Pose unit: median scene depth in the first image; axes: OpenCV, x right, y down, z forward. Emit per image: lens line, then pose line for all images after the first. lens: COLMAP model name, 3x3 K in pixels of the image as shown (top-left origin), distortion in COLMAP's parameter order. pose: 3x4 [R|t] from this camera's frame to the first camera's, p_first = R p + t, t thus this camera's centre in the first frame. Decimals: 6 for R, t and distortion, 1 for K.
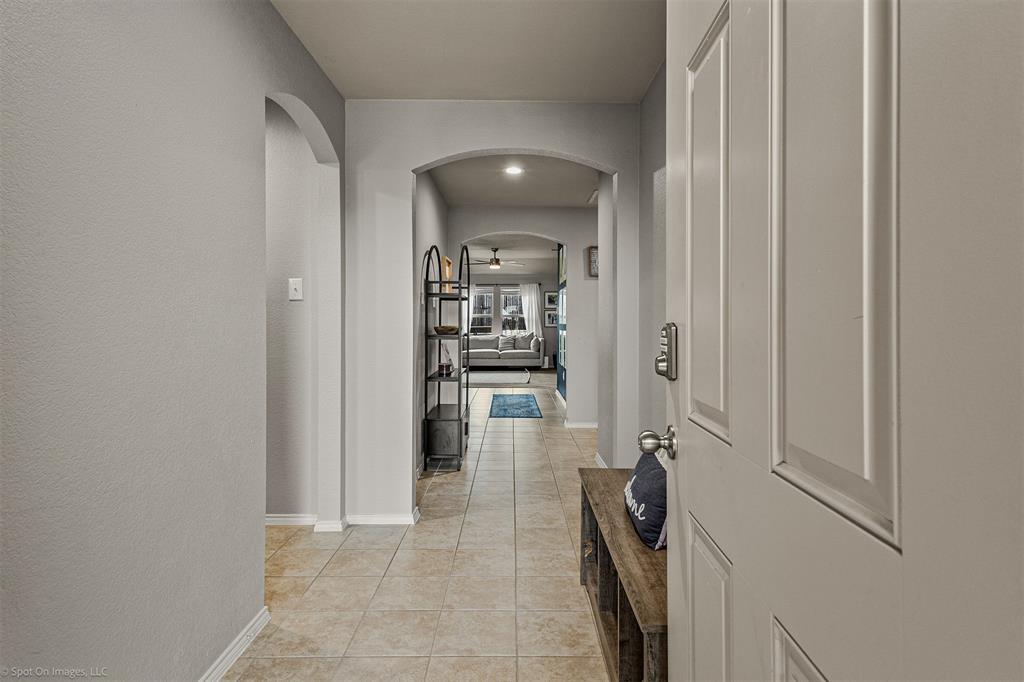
lens RADIAL K [[477.1, 0, 511.6], [0, 477.1, 329.9], [0, 0, 1]] dist [0.002932, 0.000088]
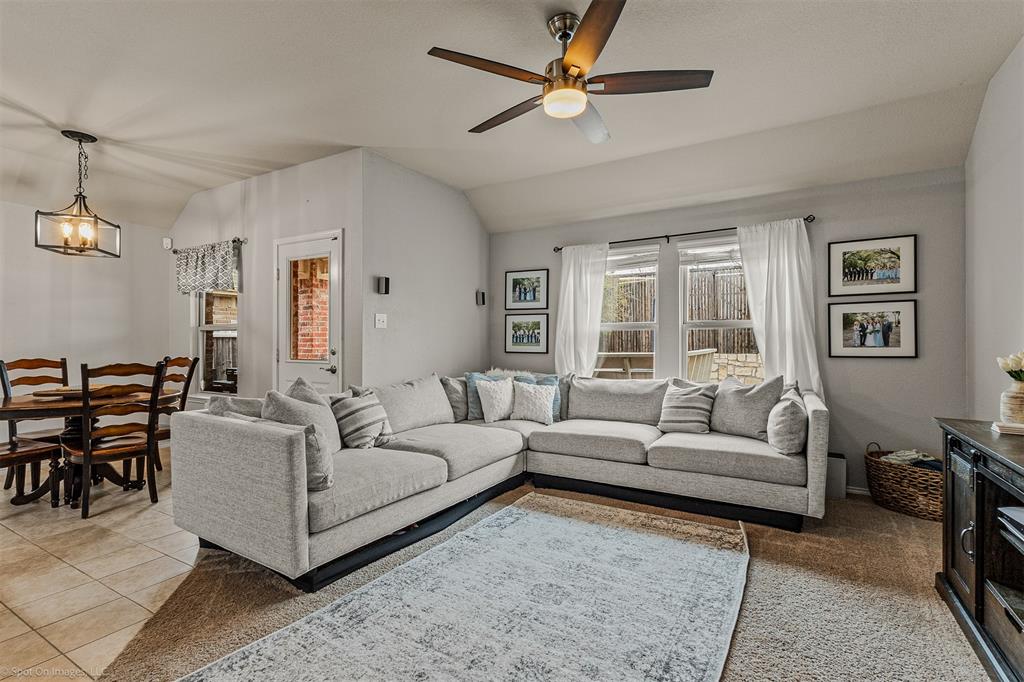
lens RADIAL K [[473.5, 0, 513.7], [0, 473.5, 338.8], [0, 0, 1]] dist [0.023191, -0.004989]
pose [[0.864500, -0.009526, -0.502543, 0.048391], [-0.000460, 0.999805, -0.019742, -0.012056], [0.502633, 0.017298, 0.864327, 0.638763]]
